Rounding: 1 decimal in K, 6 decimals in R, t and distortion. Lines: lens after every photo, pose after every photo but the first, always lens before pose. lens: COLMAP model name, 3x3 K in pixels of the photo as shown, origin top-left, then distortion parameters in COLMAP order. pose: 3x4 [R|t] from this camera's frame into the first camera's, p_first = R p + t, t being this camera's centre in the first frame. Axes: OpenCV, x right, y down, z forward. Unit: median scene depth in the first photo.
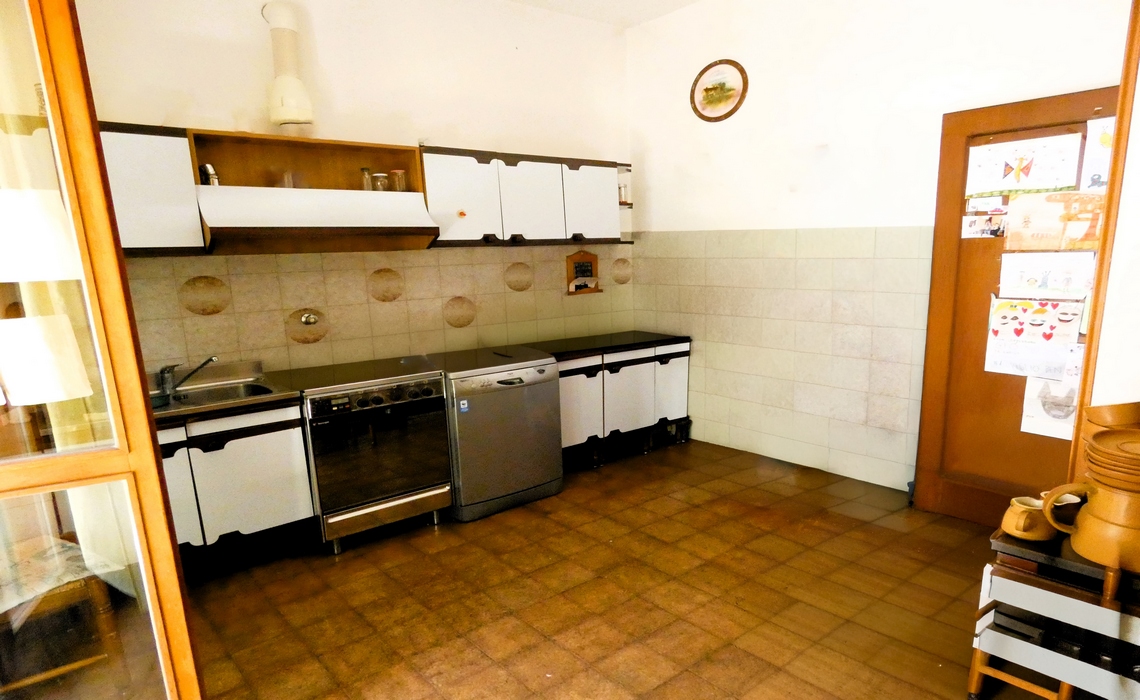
lens RADIAL K [[666.3, 0, 566.7], [0, 666.3, 406.7], [0, 0, 1]] dist [-0.015612, -0.000037]
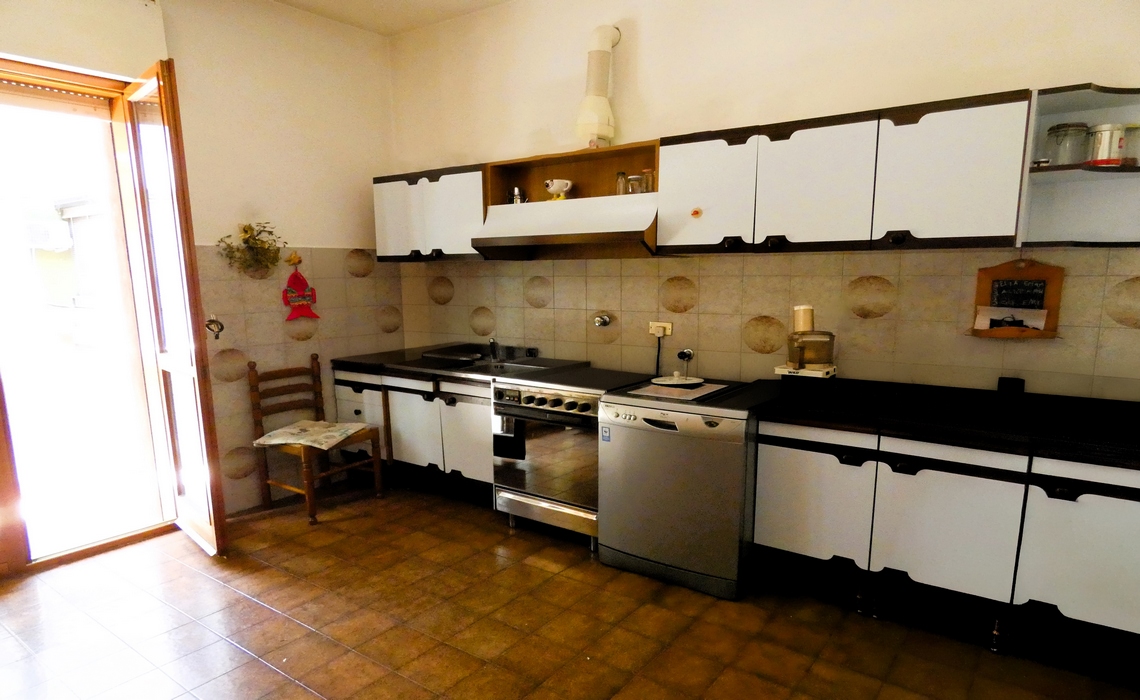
lens RADIAL K [[666.3, 0, 566.7], [0, 666.3, 406.7], [0, 0, 1]] dist [-0.015612, -0.000037]
pose [[0.250231, 0.219459, -0.942986, 0.591807], [-0.219441, 0.961481, 0.165532, -0.154073], [0.942990, 0.165508, 0.288750, 0.623554]]
